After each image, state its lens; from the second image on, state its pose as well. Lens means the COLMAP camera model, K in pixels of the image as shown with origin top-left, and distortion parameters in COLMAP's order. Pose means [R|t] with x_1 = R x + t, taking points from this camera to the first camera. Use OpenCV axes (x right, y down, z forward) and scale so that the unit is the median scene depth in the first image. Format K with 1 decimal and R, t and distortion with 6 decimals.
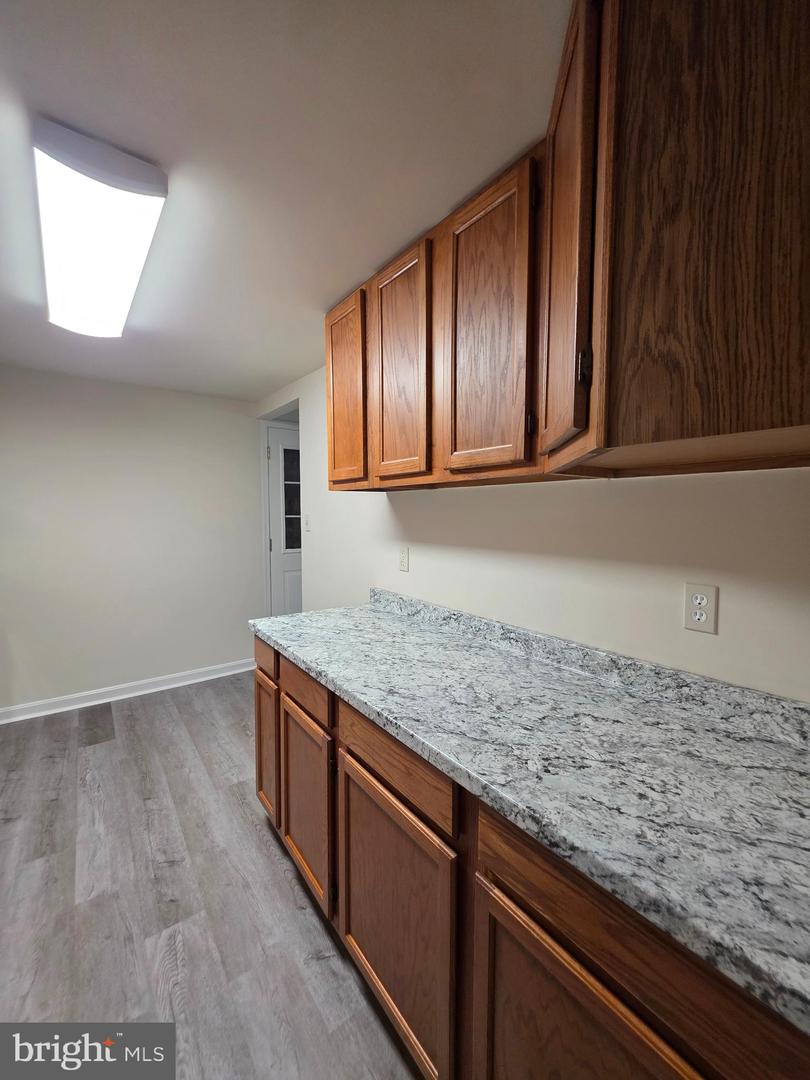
lens RADIAL K [[430.8, 0, 408.1], [0, 430.8, 540.1], [0, 0, 1]] dist [0.001034, 0.000190]
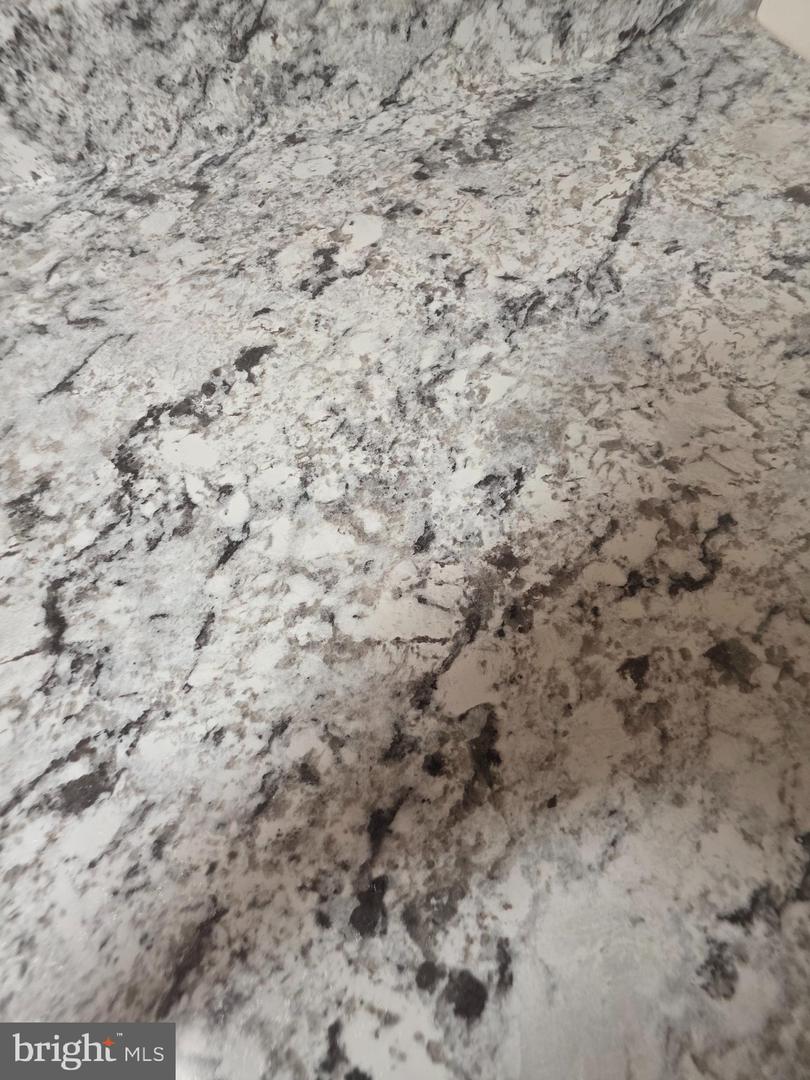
lens RADIAL K [[435.2, 0, 408.6], [0, 435.2, 537.6], [0, 0, 1]] dist [0.003034, -0.001283]
pose [[0.326206, -0.886568, 0.328004, 0.358891], [0.096130, 0.376298, 0.921498, 0.250000], [-0.940398, -0.269067, 0.207976, 0.876943]]
